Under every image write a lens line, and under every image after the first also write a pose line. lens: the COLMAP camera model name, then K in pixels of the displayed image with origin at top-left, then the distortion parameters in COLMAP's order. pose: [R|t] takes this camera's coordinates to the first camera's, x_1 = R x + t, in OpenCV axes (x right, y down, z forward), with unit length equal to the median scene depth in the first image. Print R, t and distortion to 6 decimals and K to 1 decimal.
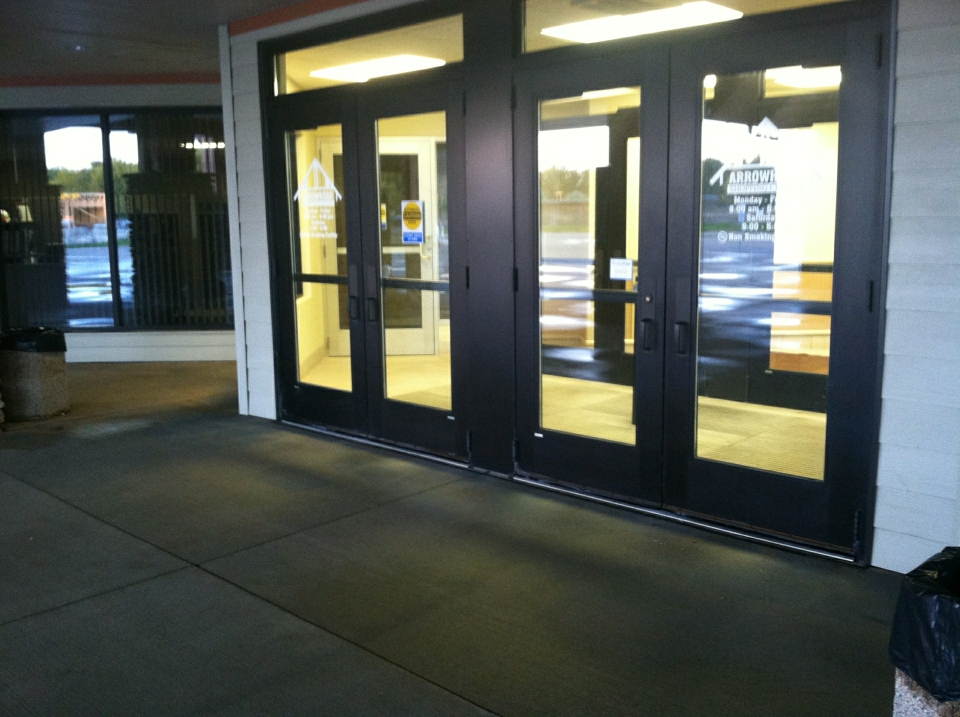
lens RADIAL K [[912.0, 0, 480.0], [0, 912.0, 358.5], [0, 0, 1]] dist [0.107371, -0.360380]
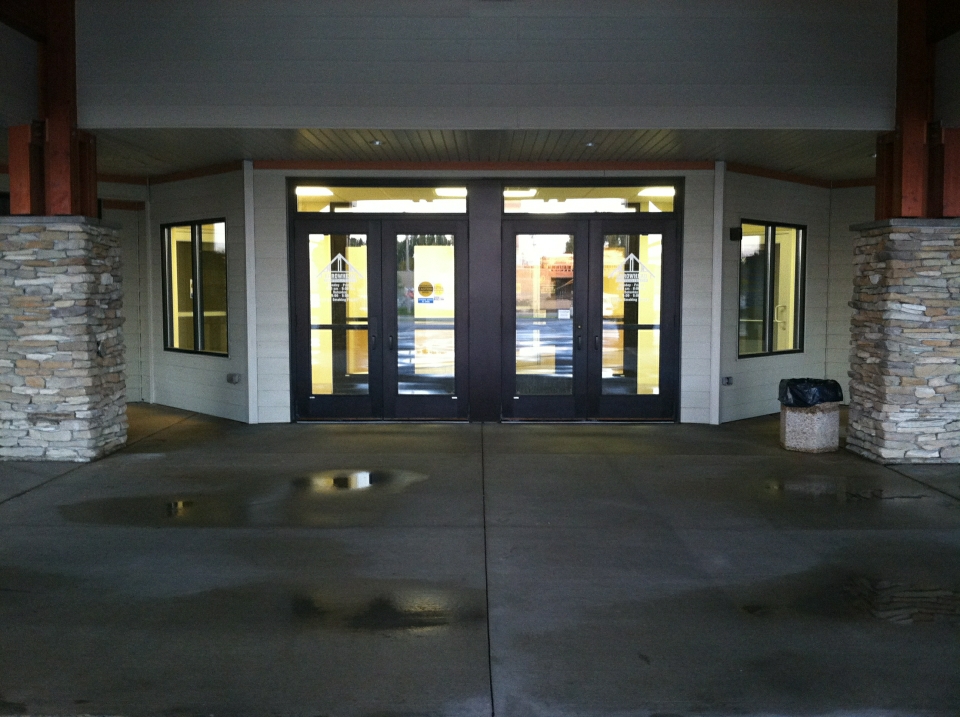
lens RADIAL K [[912.0, 0, 480.0], [0, 912.0, 358.5], [0, 0, 1]] dist [0.107371, -0.360380]
pose [[0.728706, -0.039541, 0.683684, -1.121999], [0.094612, 0.994571, -0.043321, 0.063628], [-0.678260, 0.096253, 0.728491, -0.344955]]
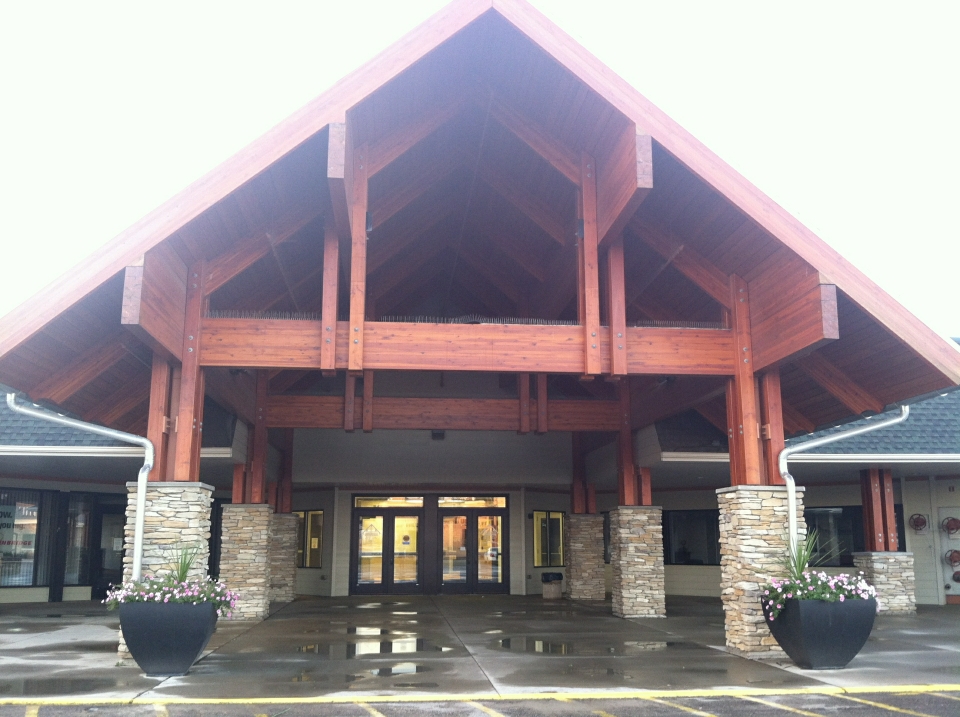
lens RADIAL K [[912.0, 0, 480.0], [0, 912.0, 358.5], [0, 0, 1]] dist [0.107371, -0.360380]
pose [[0.661438, 0.158462, 0.733068, -2.935656], [0.106649, 0.947620, -0.301069, 0.356473], [-0.742378, 0.277320, 0.609892, -2.018669]]
